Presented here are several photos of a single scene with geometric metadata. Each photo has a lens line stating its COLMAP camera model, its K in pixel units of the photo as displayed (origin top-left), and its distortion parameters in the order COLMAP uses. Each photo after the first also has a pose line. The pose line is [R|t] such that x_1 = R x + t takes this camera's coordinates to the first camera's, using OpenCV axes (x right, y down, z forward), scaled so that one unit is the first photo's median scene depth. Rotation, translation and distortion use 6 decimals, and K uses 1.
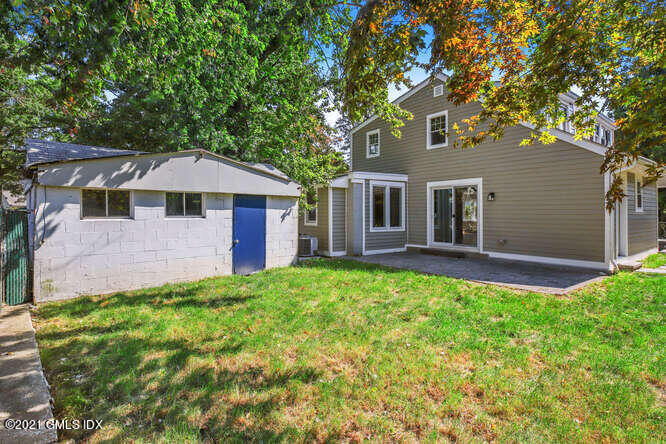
lens RADIAL K [[343.9, 0, 331.5], [0, 343.9, 211.9], [0, 0, 1]] dist [-0.006114, -0.000443]
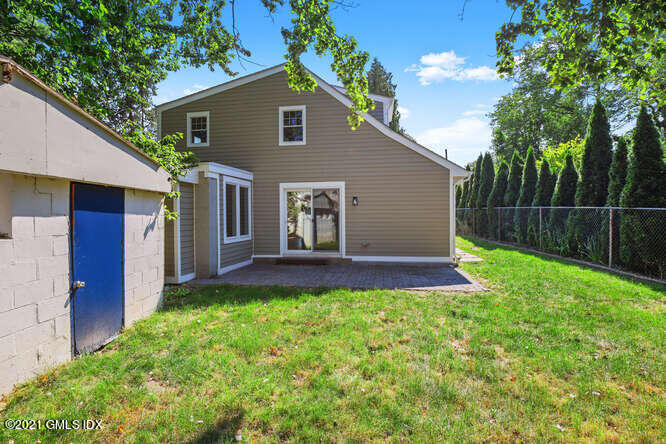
lens RADIAL K [[332.8, 0, 333.0], [0, 332.8, 222.0], [0, 0, 1]] dist [-0.034479, 0.000129]
pose [[0.714034, -0.019006, 0.699853, -0.233931], [0.005230, 0.999748, 0.021815, -0.004064], [-0.700091, -0.011916, 0.713954, 0.312074]]
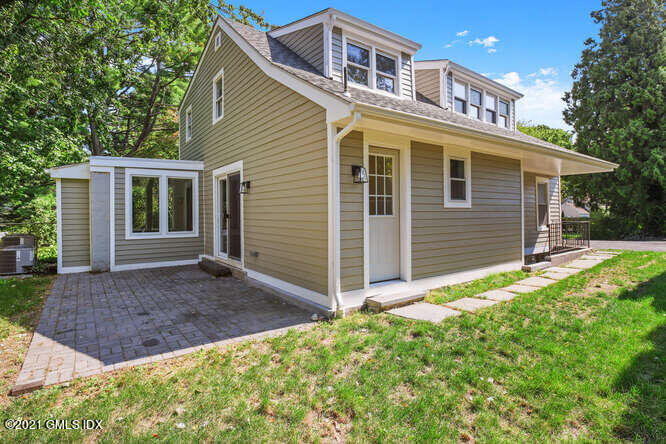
lens RADIAL K [[343.9, 0, 331.5], [0, 343.9, 211.9], [0, 0, 1]] dist [-0.006114, -0.000443]
pose [[0.998808, -0.009673, -0.047839, 0.592781], [0.009781, 0.999950, 0.002036, 0.003145], [0.047817, -0.002502, 0.998853, 0.300597]]
